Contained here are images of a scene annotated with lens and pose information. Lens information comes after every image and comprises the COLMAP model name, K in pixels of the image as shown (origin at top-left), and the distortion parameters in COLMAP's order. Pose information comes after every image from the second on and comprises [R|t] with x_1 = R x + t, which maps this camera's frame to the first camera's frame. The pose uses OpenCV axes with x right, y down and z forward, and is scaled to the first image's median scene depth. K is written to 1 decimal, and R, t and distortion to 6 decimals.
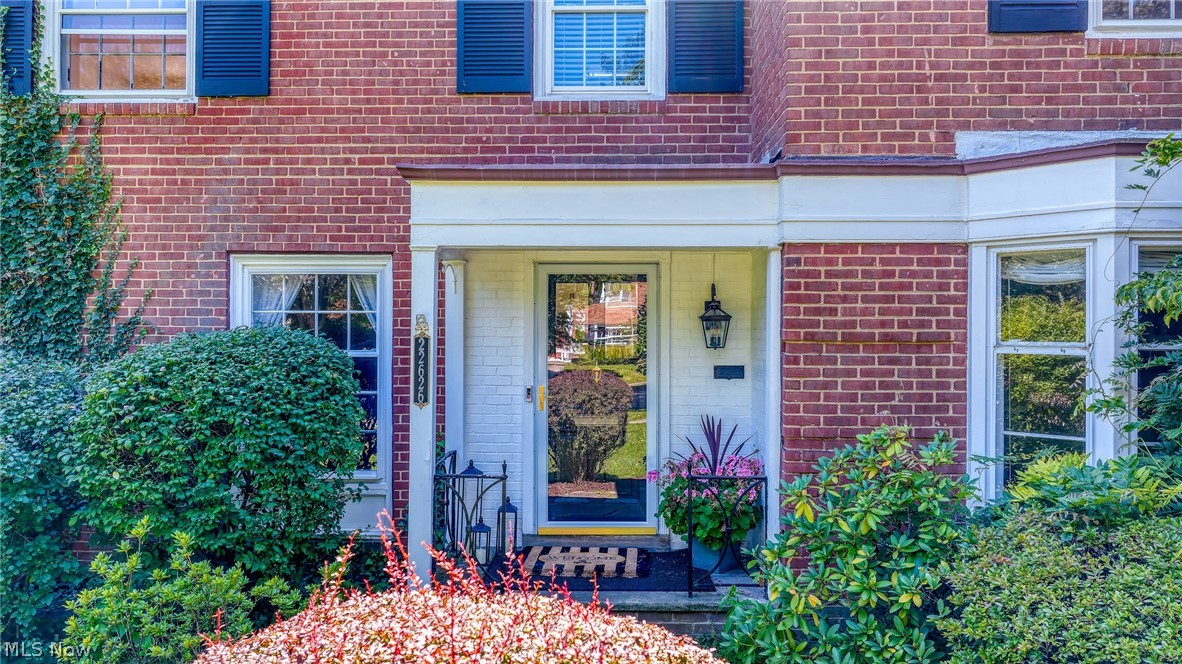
lens RADIAL K [[822.8, 0, 592.4], [0, 822.8, 329.8], [0, 0, 1]] dist [-0.007513, 0.001891]
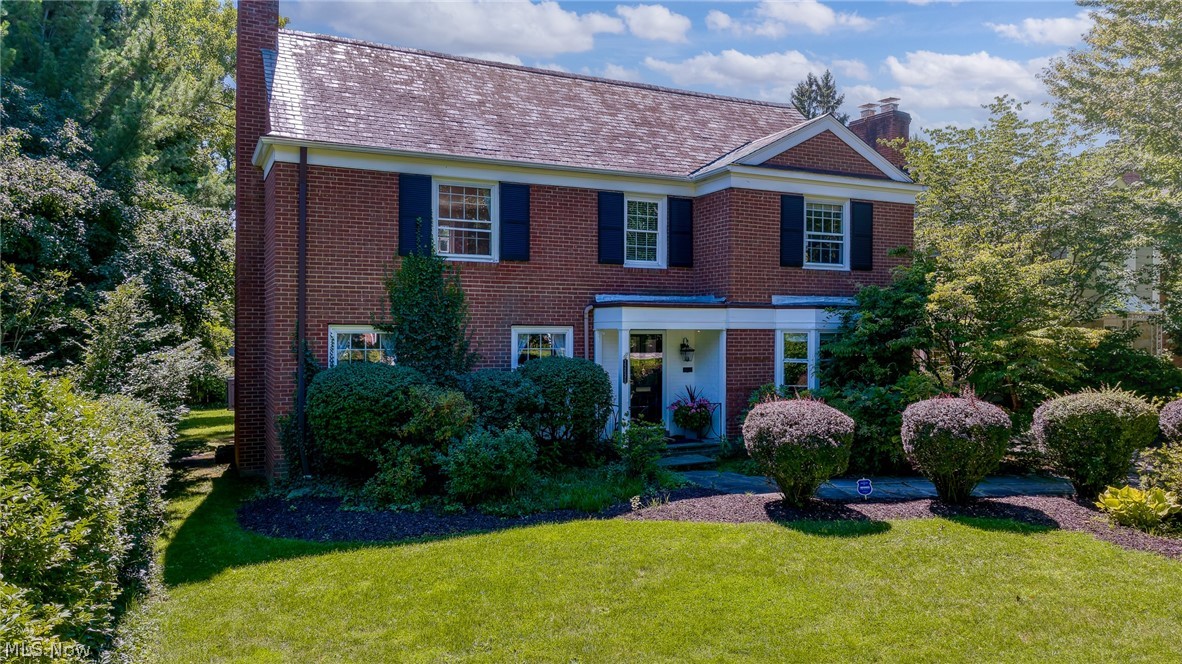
lens RADIAL K [[822.8, 0, 592.7], [0, 822.8, 333.5], [0, 0, 1]] dist [-0.007513, 0.001891]
pose [[0.889615, -0.001630, 0.456709, -1.361098], [-0.002075, 0.999969, 0.007611, -0.089147], [-0.456707, -0.007719, 0.889584, -1.284631]]
